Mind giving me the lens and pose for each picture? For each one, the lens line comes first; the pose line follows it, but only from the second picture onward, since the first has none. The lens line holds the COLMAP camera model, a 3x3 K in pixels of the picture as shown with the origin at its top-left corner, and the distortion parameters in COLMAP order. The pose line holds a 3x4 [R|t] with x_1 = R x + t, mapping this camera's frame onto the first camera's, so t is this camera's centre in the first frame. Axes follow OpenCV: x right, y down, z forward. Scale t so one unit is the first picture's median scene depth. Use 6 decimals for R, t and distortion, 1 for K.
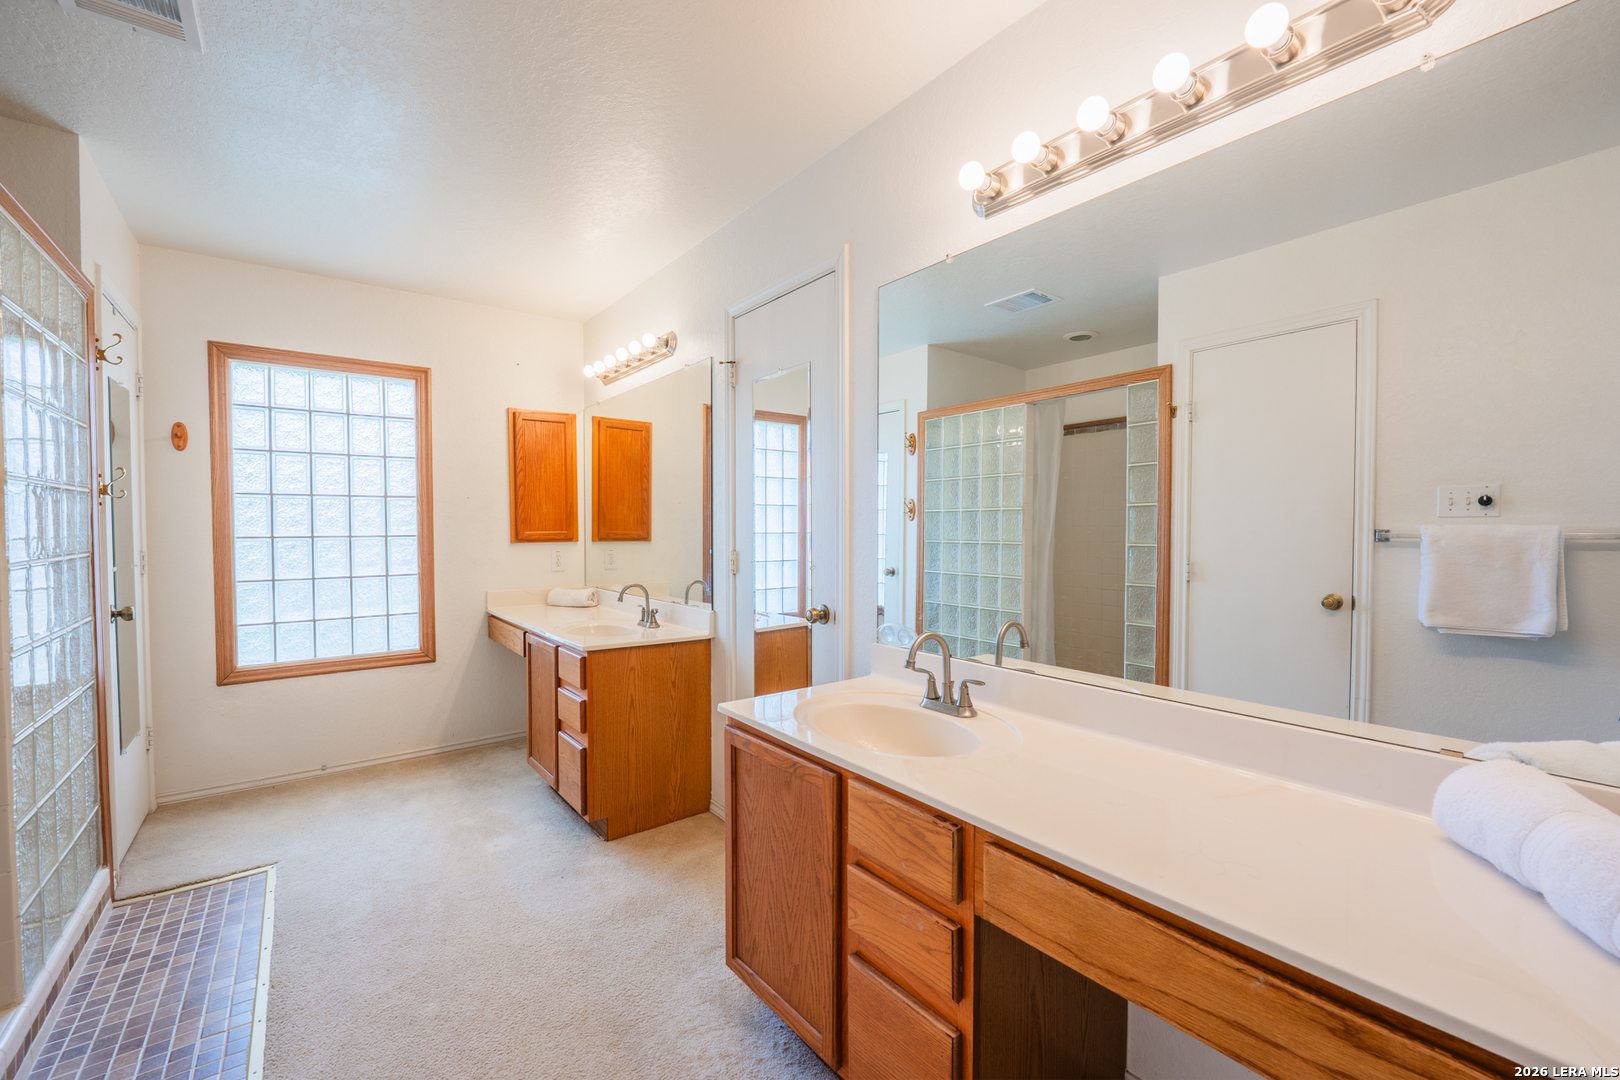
lens RADIAL K [[665.6, 0, 801.2], [0, 665.6, 534.7], [0, 0, 1]] dist [-0.011009, -0.000665]
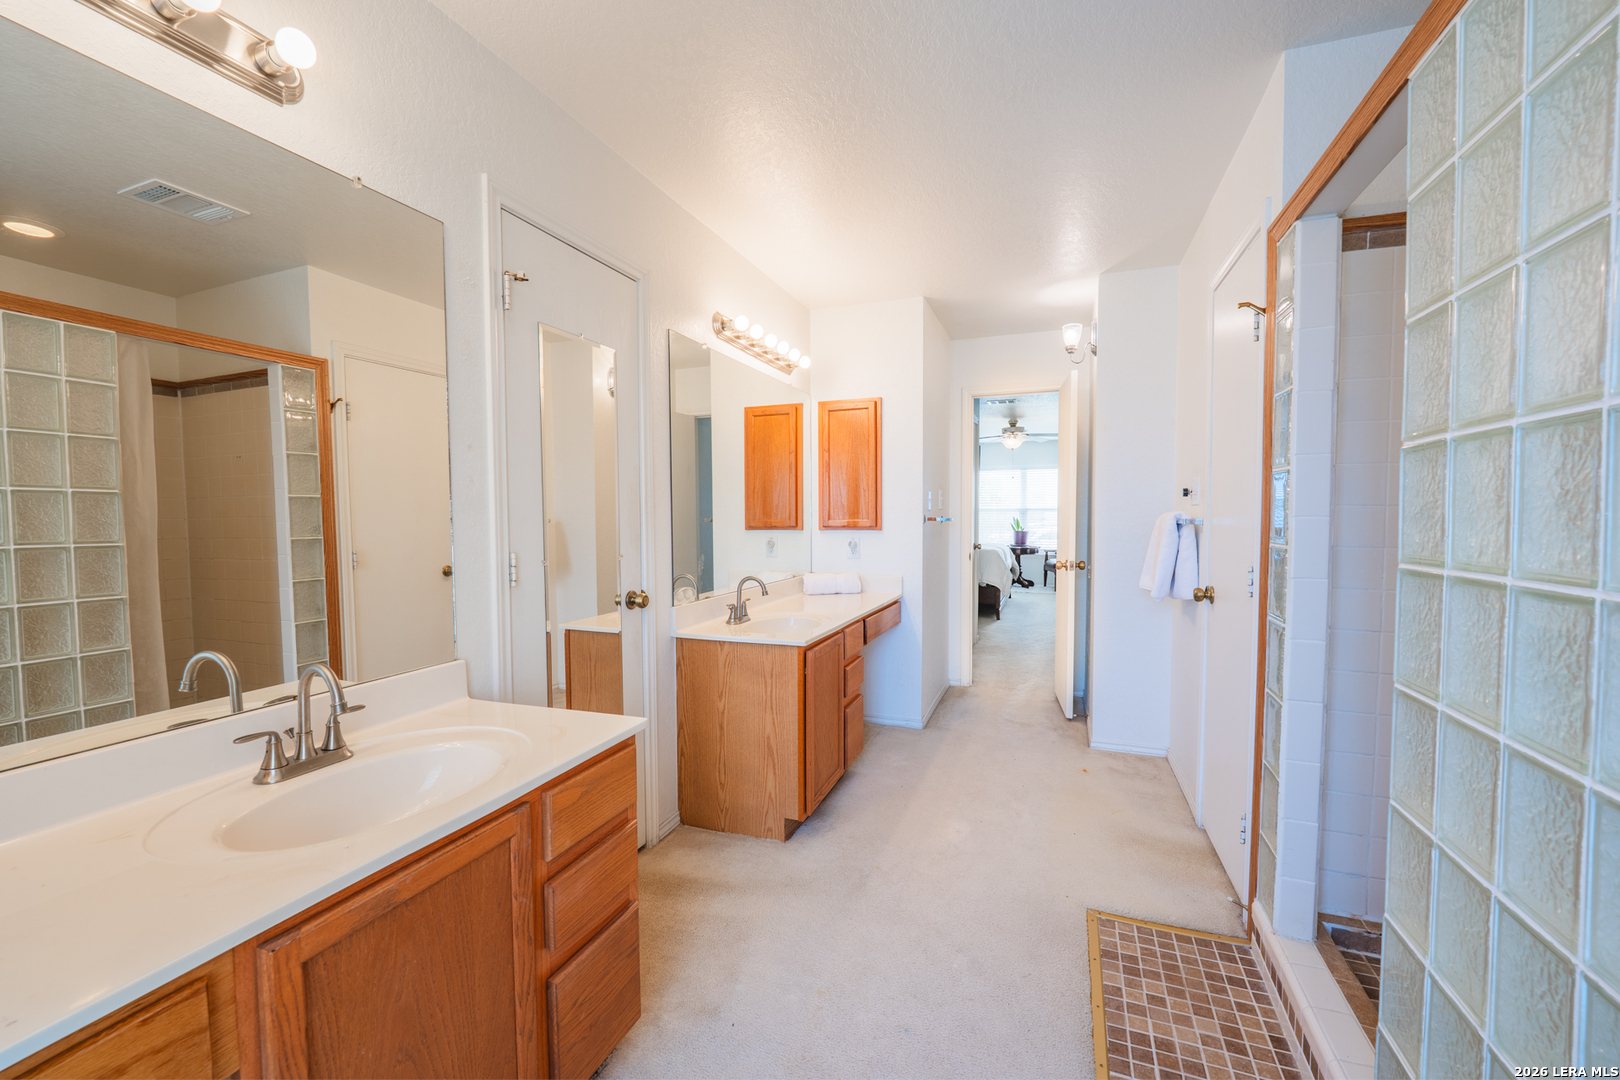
lens RADIAL K [[665.6, 0, 801.6], [0, 665.6, 541.1], [0, 0, 1]] dist [-0.011009, -0.000665]
pose [[-0.532343, -0.034893, 0.845809, -0.707580], [0.021486, 0.998271, 0.054706, -0.016897], [-0.846256, 0.047296, -0.530673, 0.945134]]
